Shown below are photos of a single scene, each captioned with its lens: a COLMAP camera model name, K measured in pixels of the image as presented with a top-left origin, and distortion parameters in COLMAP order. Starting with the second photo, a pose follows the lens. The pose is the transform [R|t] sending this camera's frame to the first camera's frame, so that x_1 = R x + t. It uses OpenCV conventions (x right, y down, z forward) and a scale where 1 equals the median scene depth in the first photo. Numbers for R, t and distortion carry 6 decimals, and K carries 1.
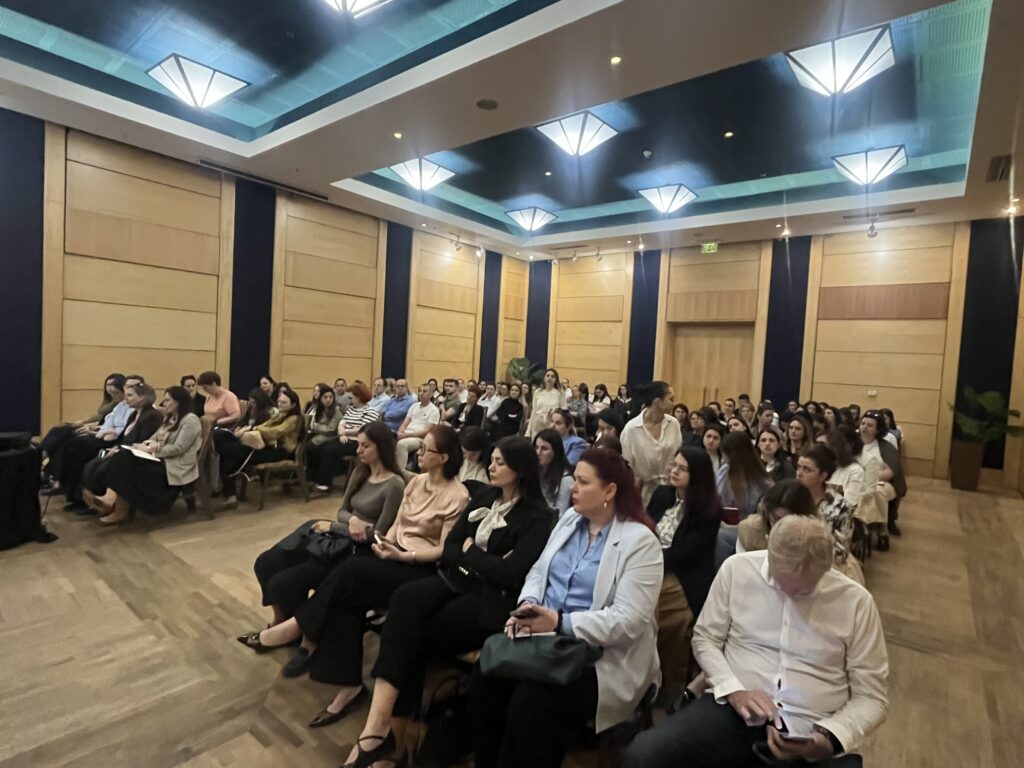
lens RADIAL K [[581.8, 0, 512.0], [0, 581.8, 384.0], [0, 0, 1]] dist [0.004101, 0.000615]
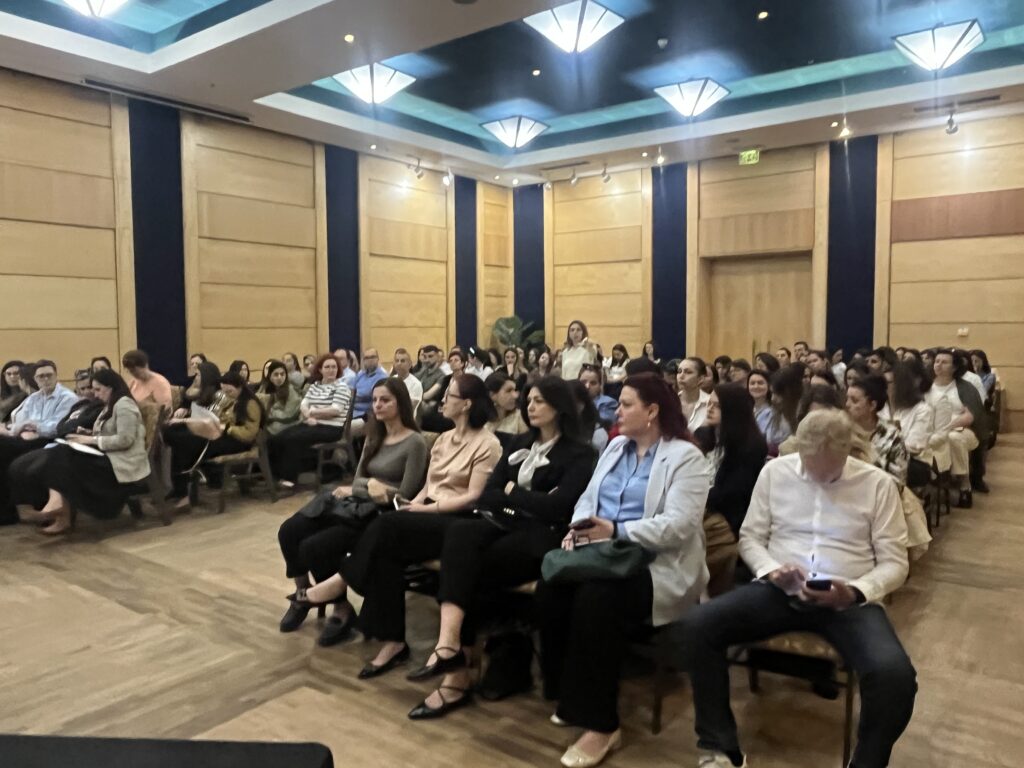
lens RADIAL K [[847.3, 0, 512.0], [0, 847.3, 384.0], [0, 0, 1]] dist [0.003617, 0.003406]
pose [[0.997454, -0.062664, 0.034050, -0.038565], [0.061845, 0.997783, 0.024597, 0.023416], [-0.035516, -0.022428, 0.999117, -0.147774]]
